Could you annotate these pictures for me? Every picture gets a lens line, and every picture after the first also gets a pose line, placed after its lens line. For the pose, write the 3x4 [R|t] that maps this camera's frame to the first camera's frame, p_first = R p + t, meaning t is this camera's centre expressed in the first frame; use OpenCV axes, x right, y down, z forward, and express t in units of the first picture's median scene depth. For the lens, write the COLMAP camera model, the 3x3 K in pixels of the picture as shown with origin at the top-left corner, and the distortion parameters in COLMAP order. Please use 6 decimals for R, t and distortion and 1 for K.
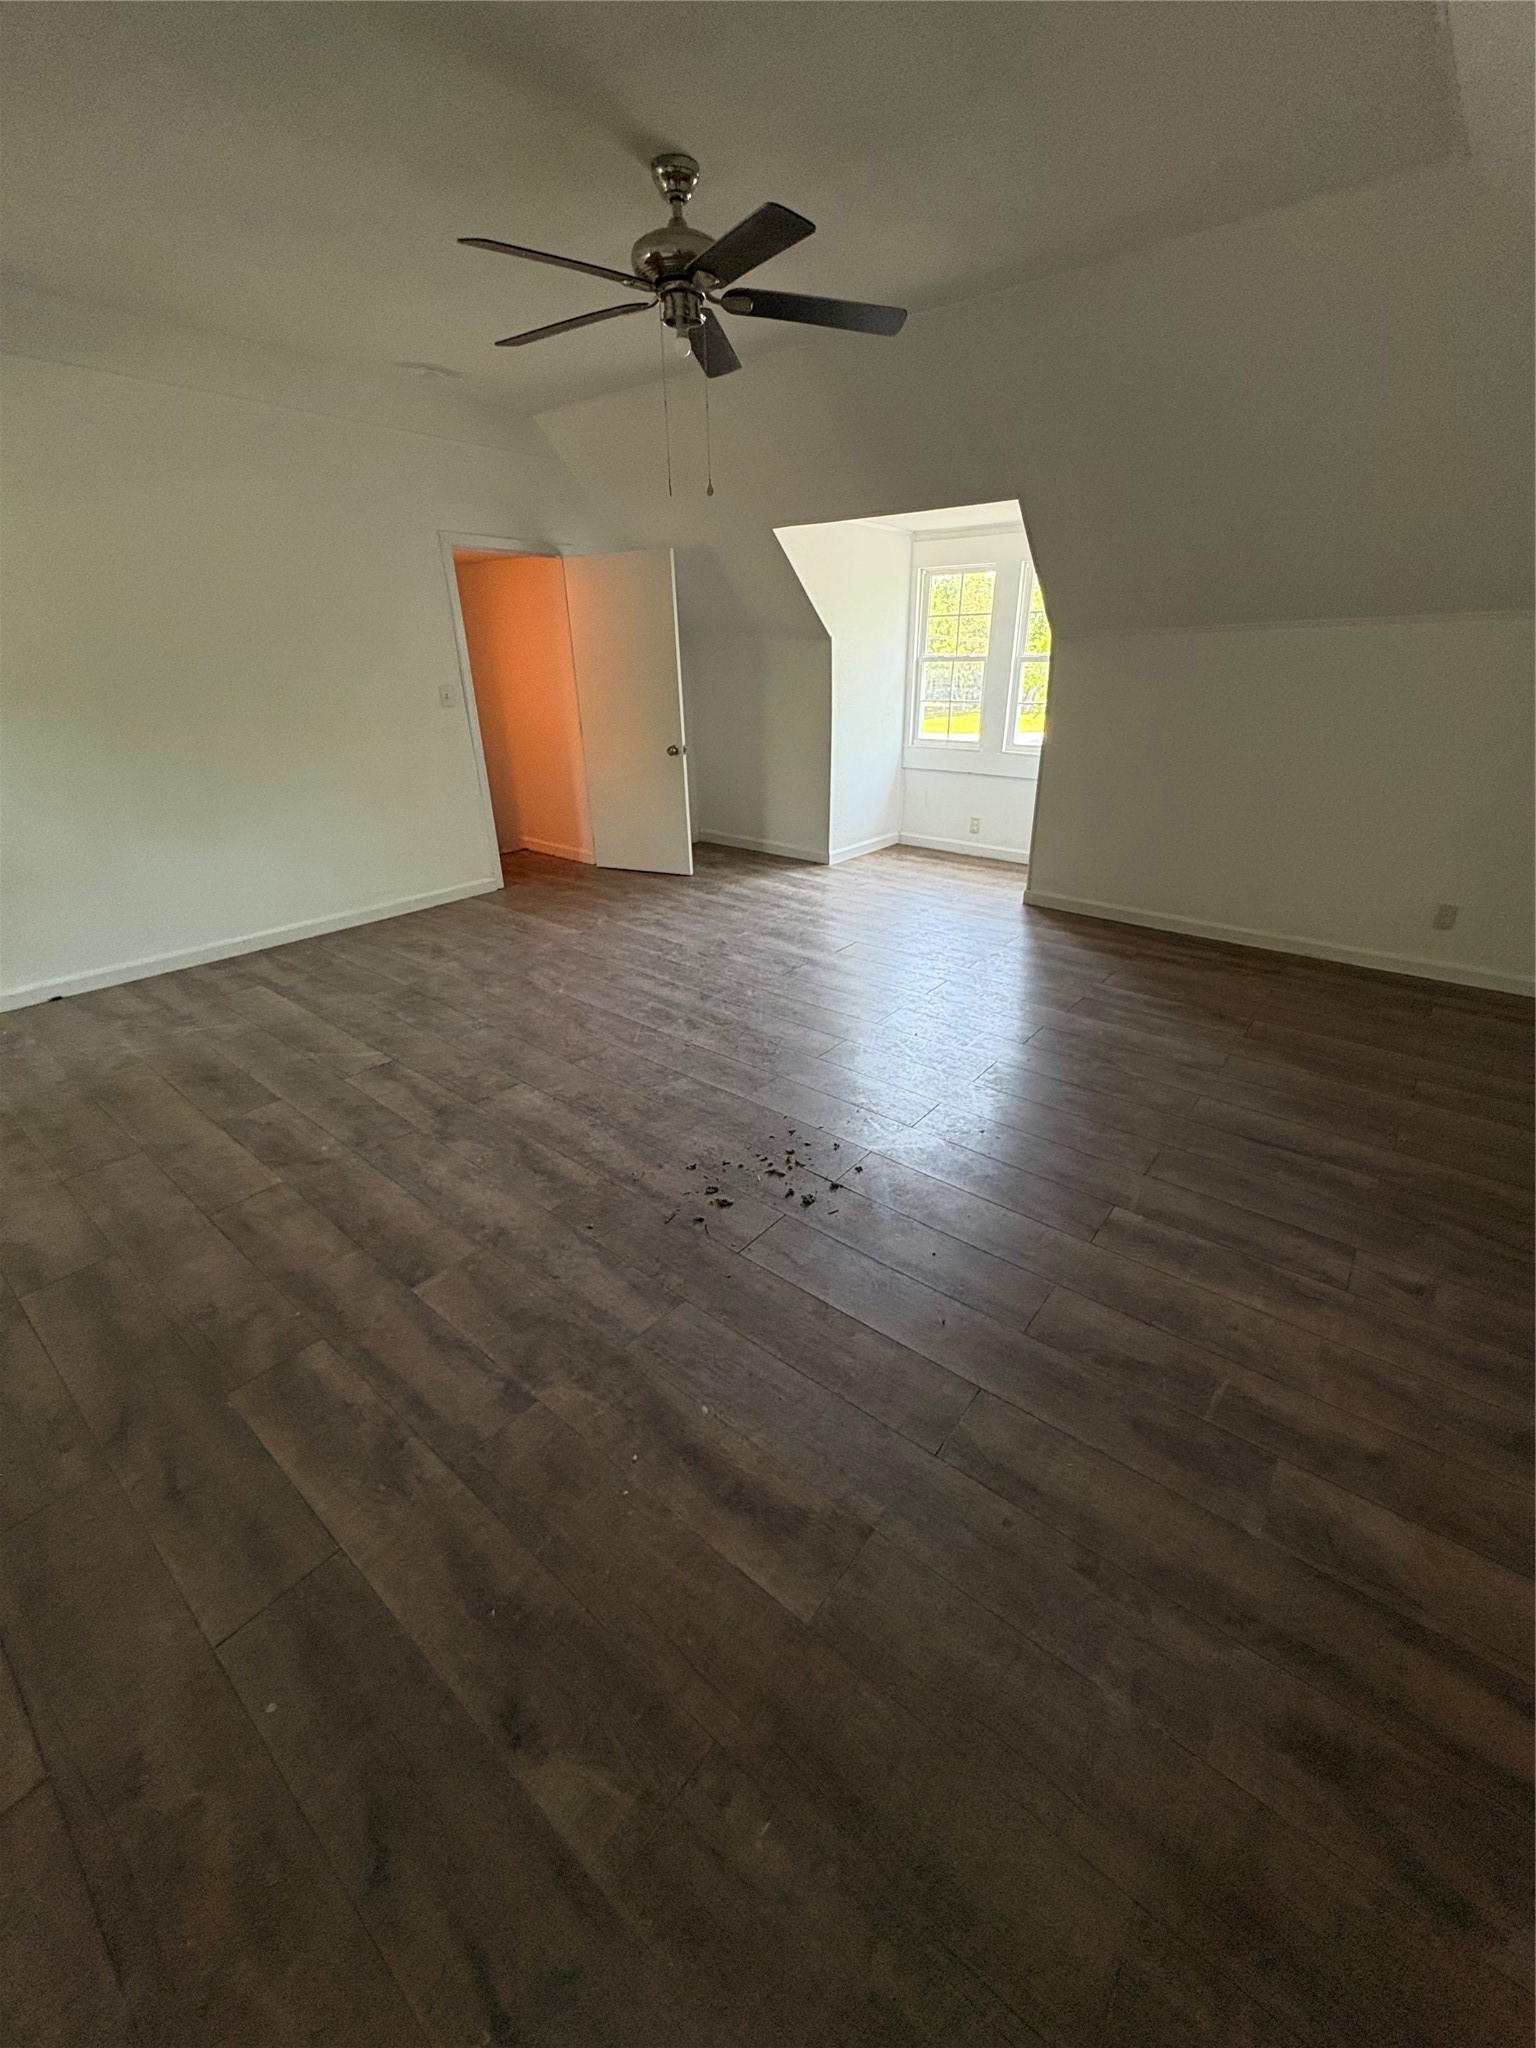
lens RADIAL K [[818.9, 0, 770.6], [0, 818.9, 1017.5], [0, 0, 1]] dist [0.008741, -0.000035]
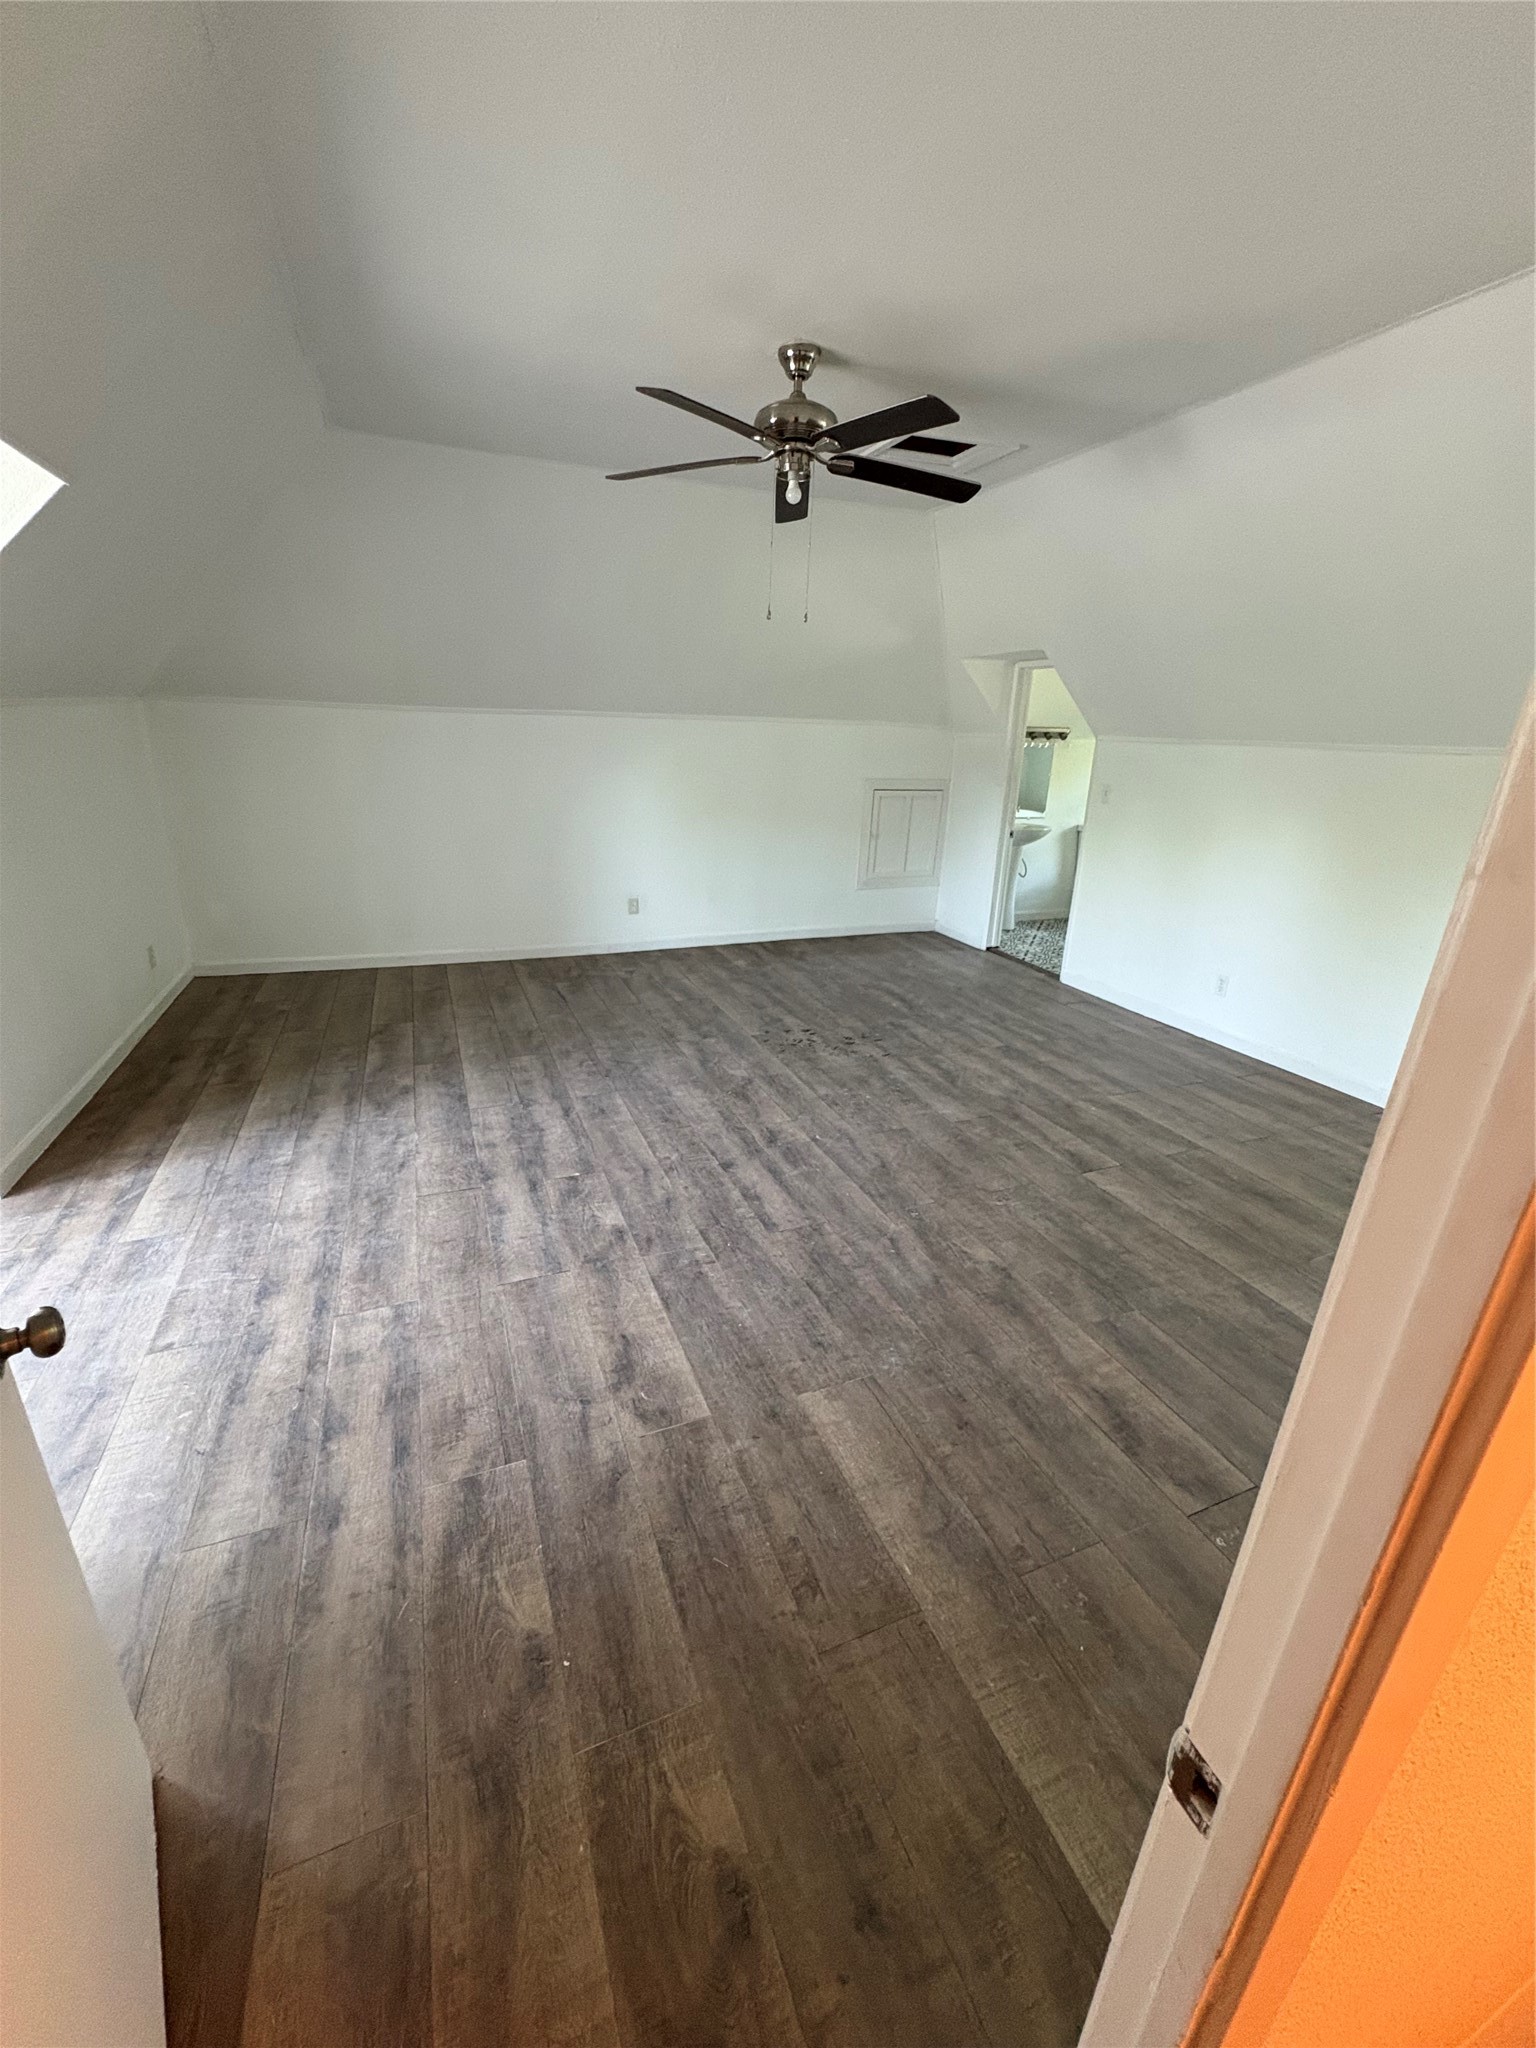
lens RADIAL K [[813.2, 0, 770.3], [0, 813.2, 1026.0], [0, 0, 1]] dist [-0.002871, 0.000254]
pose [[-0.879093, -0.182959, 0.440138, -0.471749], [0.169972, 0.742364, 0.648078, -0.676818], [-0.445315, 0.644532, -0.621509, 1.469597]]
